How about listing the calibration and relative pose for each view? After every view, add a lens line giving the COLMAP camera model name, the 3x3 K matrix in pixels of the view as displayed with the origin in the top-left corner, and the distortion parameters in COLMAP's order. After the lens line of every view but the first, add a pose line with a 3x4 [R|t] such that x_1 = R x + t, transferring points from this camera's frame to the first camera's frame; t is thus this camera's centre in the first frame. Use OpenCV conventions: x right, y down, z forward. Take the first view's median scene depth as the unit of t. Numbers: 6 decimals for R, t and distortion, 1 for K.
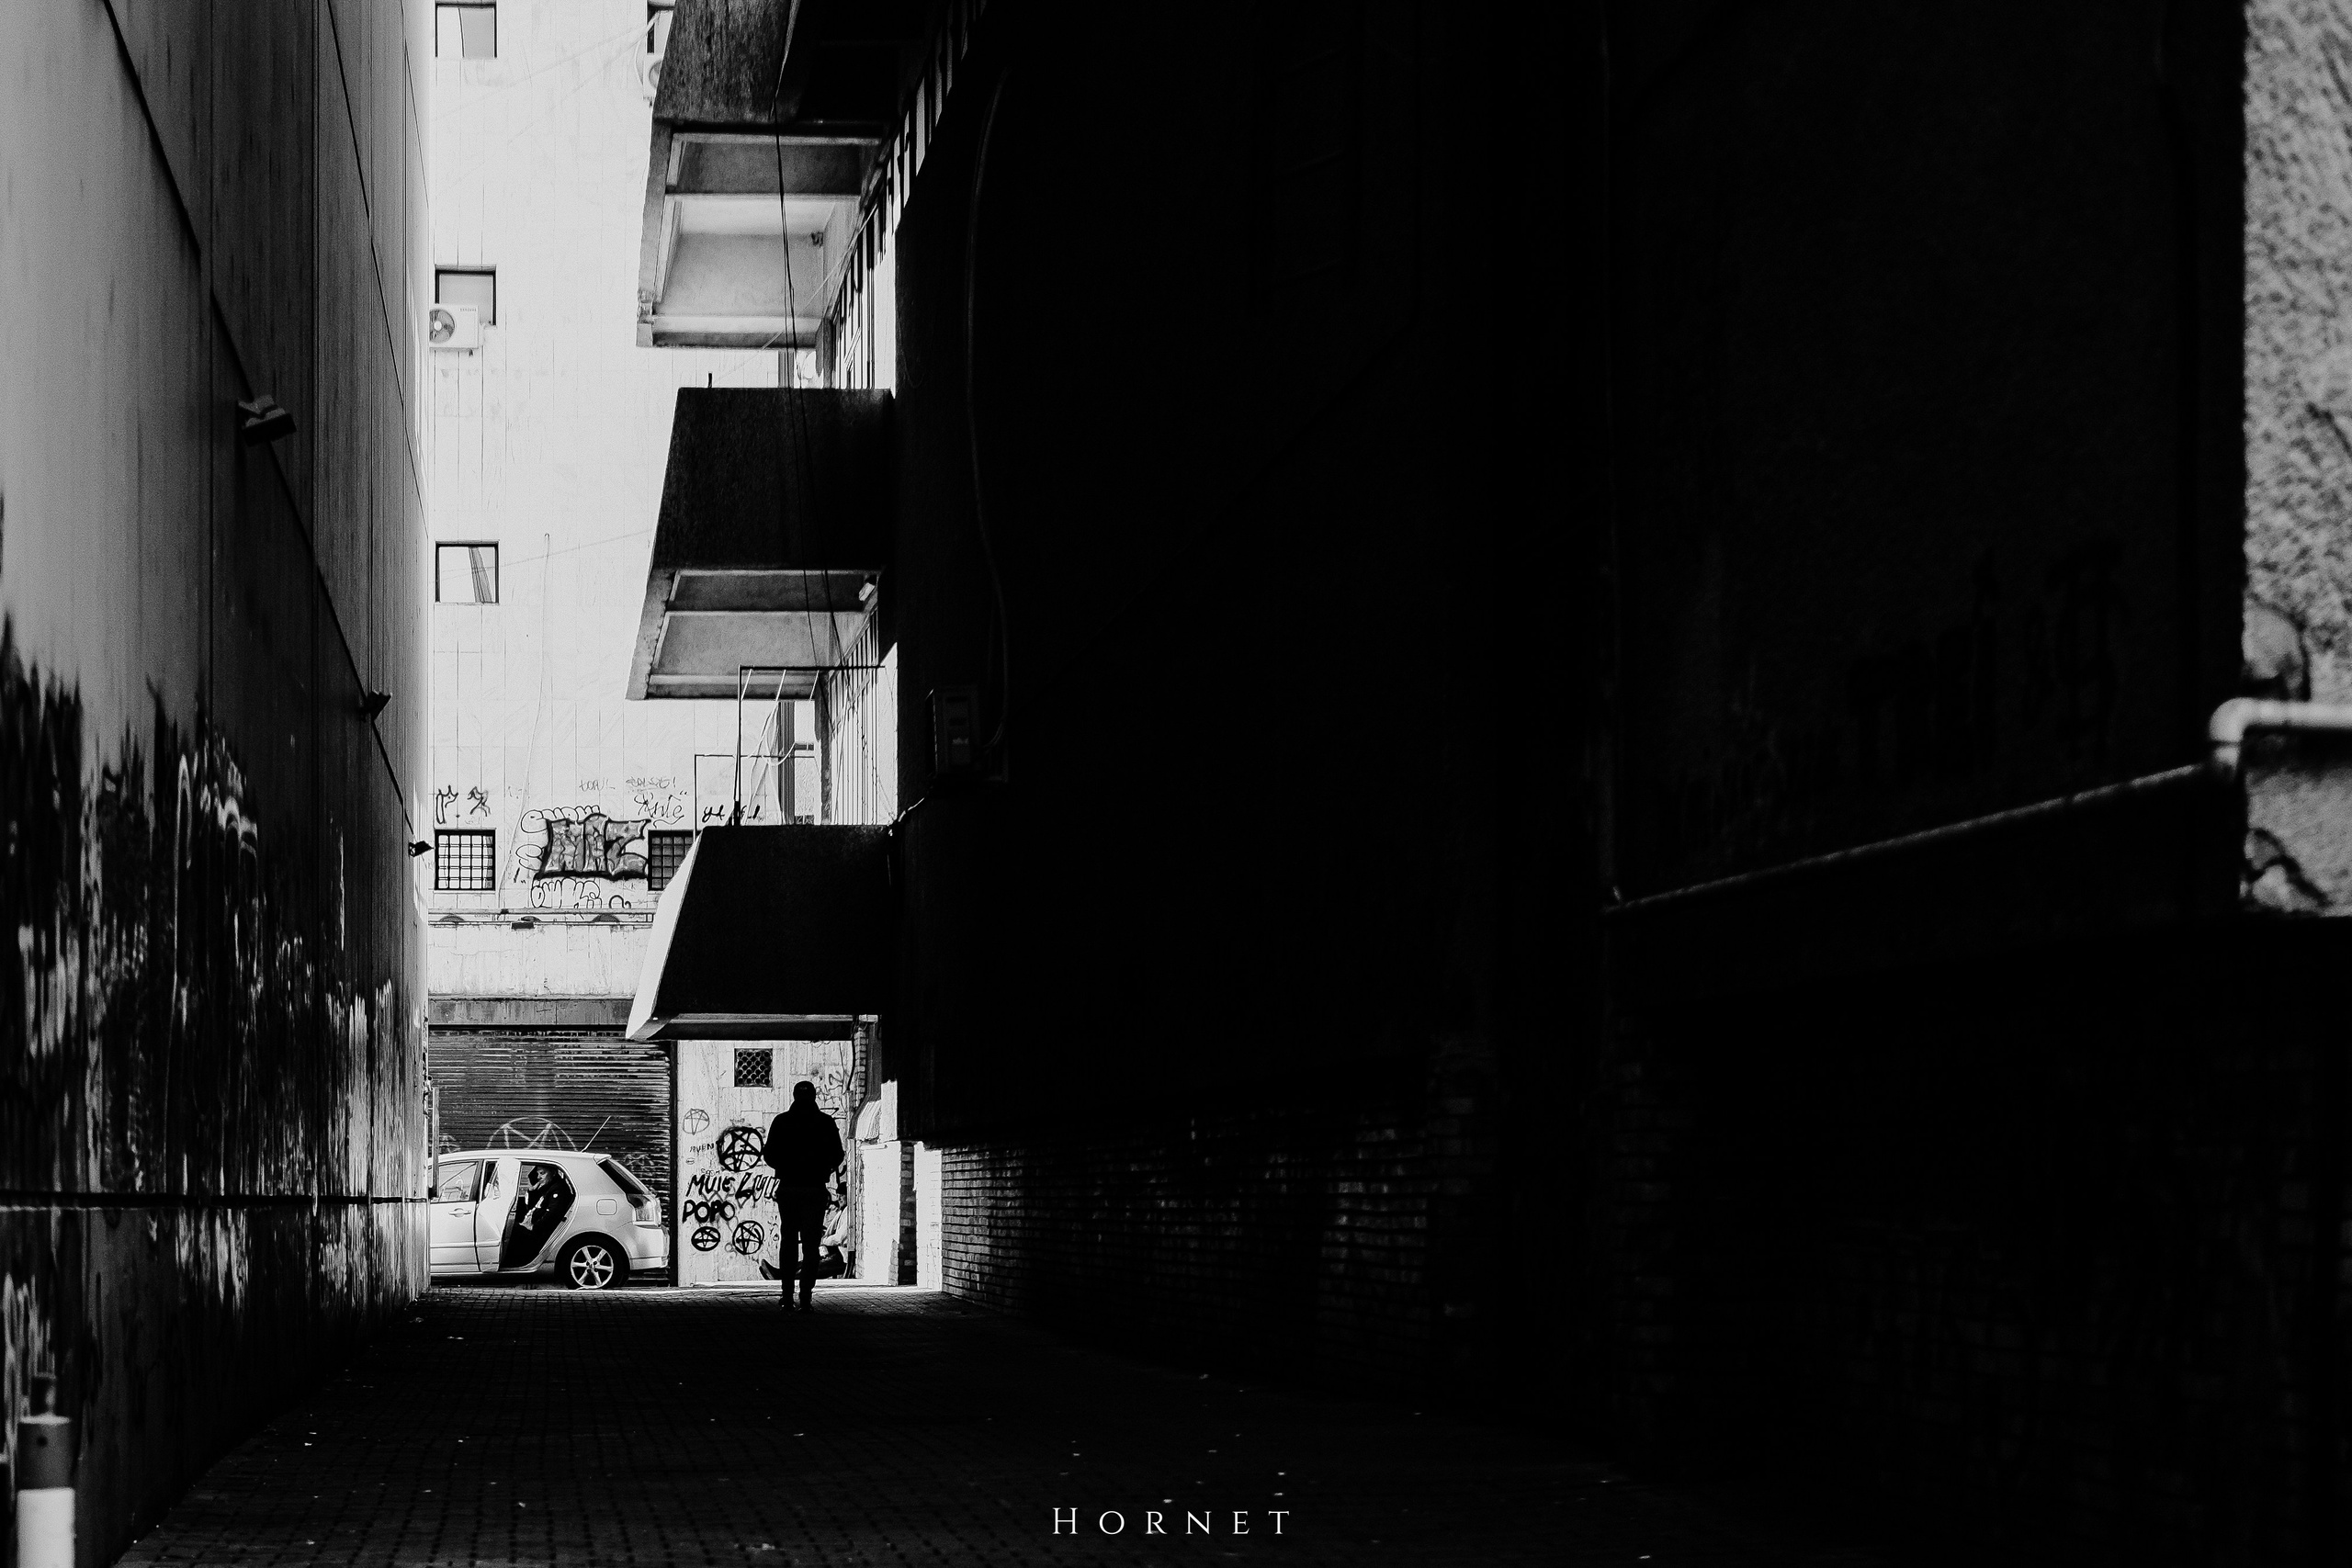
lens RADIAL K [[3638.9, 0, 1177.1], [0, 3638.9, 938.7], [0, 0, 1]] dist [0.056259, 0.044439]
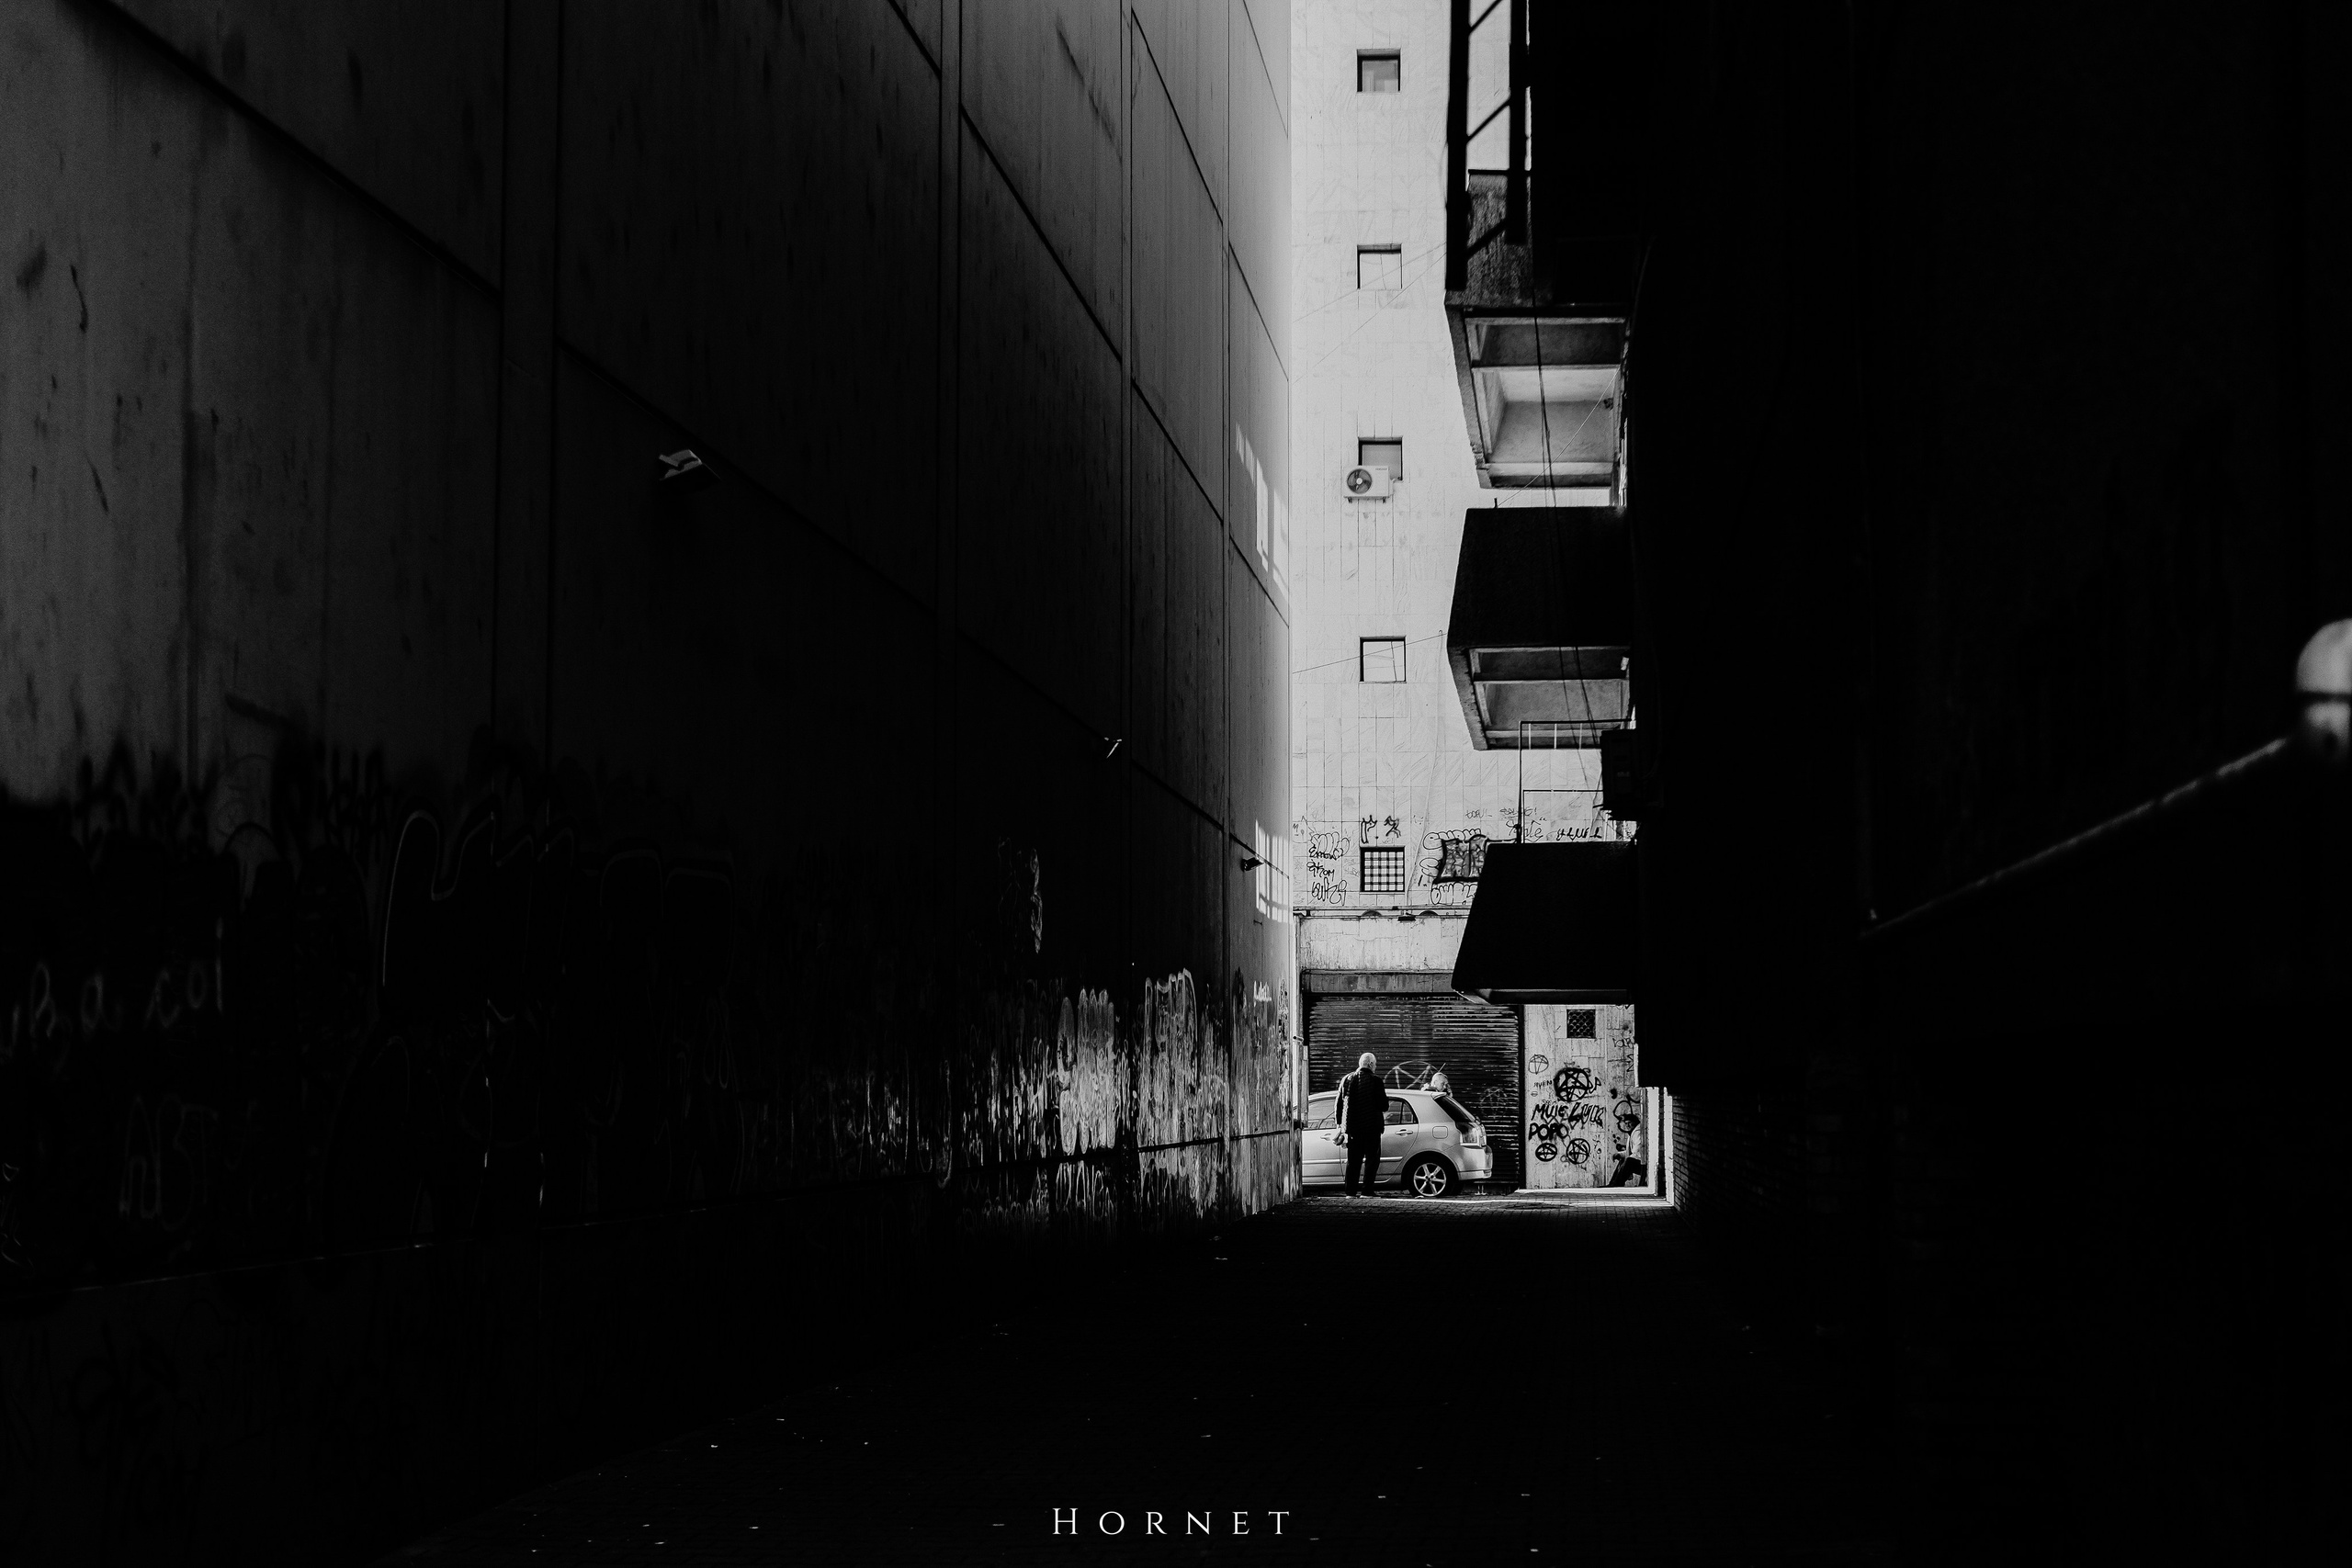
lens RADIAL K [[3508.2, 0, 1176.0], [0, 3508.2, 784.0], [0, 0, 1]] dist [-0.000295, 0.005257]
pose [[0.994412, -0.010519, -0.105040, -0.127862], [0.005432, 0.998804, -0.048600, 0.009280], [0.105425, 0.047758, 0.993280, -0.298589]]
